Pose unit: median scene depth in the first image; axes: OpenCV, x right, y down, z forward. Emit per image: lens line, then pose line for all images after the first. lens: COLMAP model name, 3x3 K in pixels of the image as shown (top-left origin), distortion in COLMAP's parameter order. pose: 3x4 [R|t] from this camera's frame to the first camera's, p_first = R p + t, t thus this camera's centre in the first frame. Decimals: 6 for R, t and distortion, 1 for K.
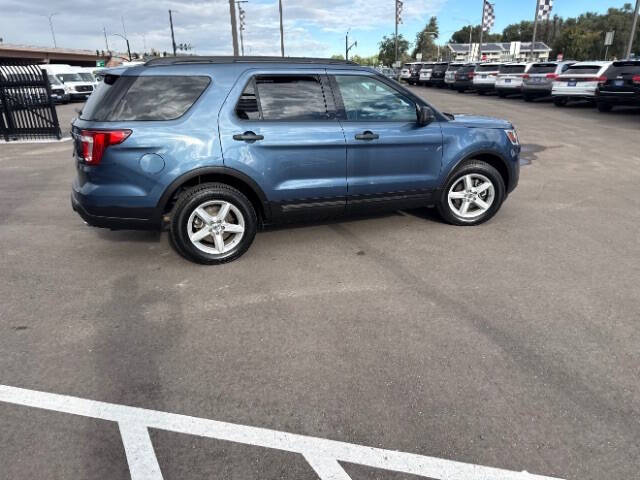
lens RADIAL K [[451.6, 0, 326.6], [0, 451.6, 244.9], [0, 0, 1]] dist [0.020572, -0.023076]
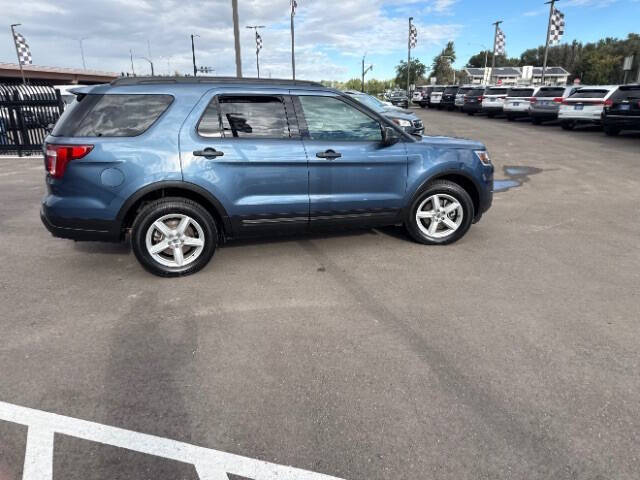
lens RADIAL K [[452.3, 0, 320.0], [0, 452.3, 240.0], [0, 0, 1]] dist [0.029378, -0.035153]
pose [[0.998672, 0.022407, -0.046400, 0.103308], [-0.024902, 0.998235, -0.053920, 0.005634], [0.045110, 0.055004, 0.997467, -0.005200]]
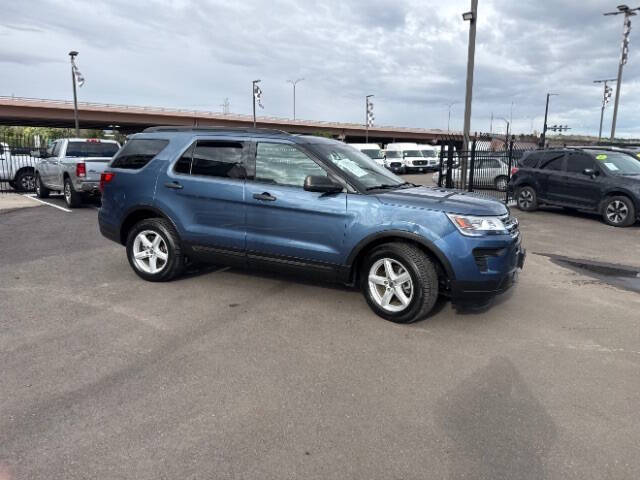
lens RADIAL K [[452.3, 0, 320.0], [0, 452.3, 240.0], [0, 0, 1]] dist [0.029378, -0.035153]
pose [[0.702948, 0.159568, -0.693110, 0.782481], [-0.276725, 0.959083, -0.059852, -0.101300], [0.655200, 0.233874, 0.718343, 0.305997]]
